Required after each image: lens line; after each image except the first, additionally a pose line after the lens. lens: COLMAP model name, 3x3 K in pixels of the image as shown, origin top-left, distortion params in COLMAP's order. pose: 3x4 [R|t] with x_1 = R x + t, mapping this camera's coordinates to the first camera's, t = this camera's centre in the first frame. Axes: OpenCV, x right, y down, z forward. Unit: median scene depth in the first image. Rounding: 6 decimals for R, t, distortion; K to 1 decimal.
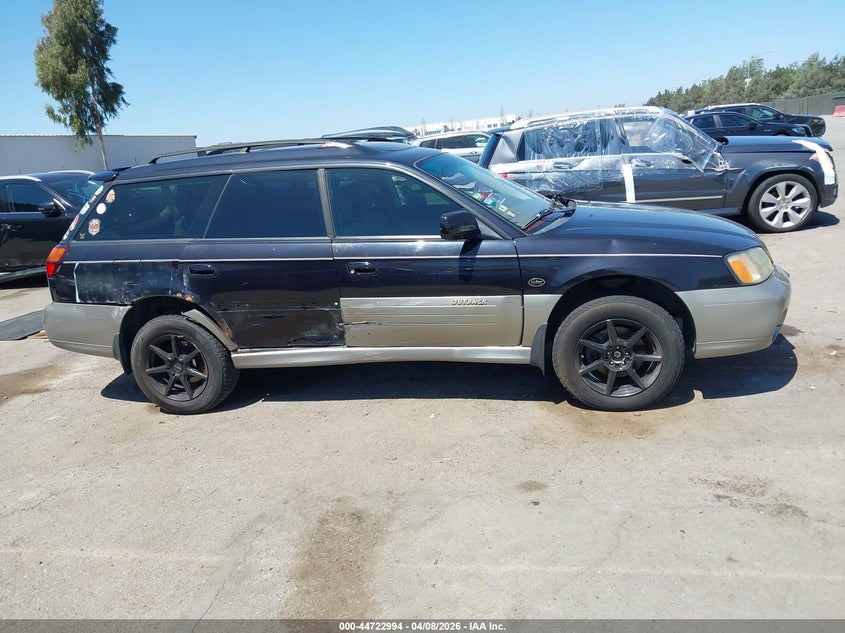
lens RADIAL K [[645.6, 0, 422.5], [0, 645.6, 316.5], [0, 0, 1]] dist [0.092121, -0.158542]
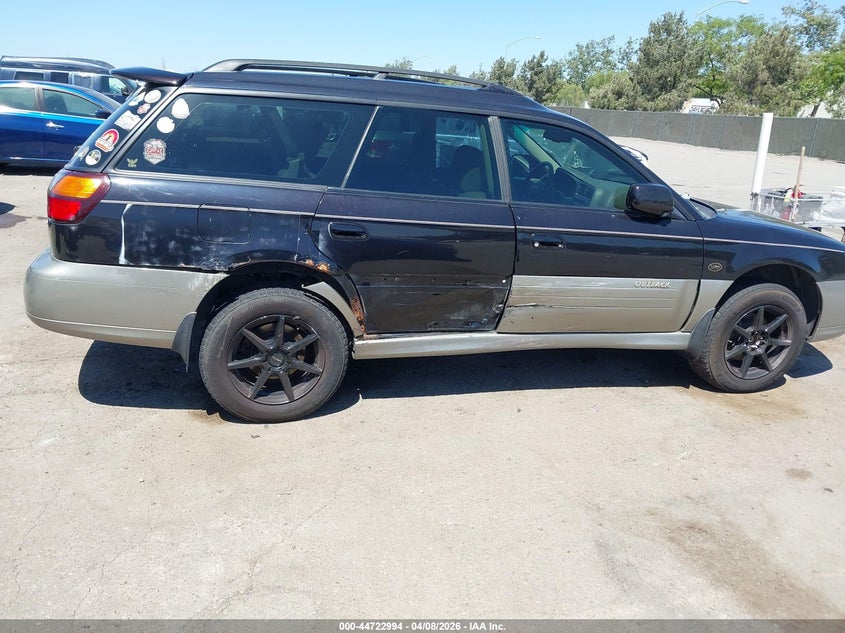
lens RADIAL K [[645.6, 0, 422.5], [0, 645.6, 316.5], [0, 0, 1]] dist [0.092121, -0.158542]
pose [[0.878134, 0.007860, 0.478350, -0.605705], [-0.027570, 0.999035, 0.034197, 0.000075], [-0.477620, -0.043218, 0.877503, 0.295028]]
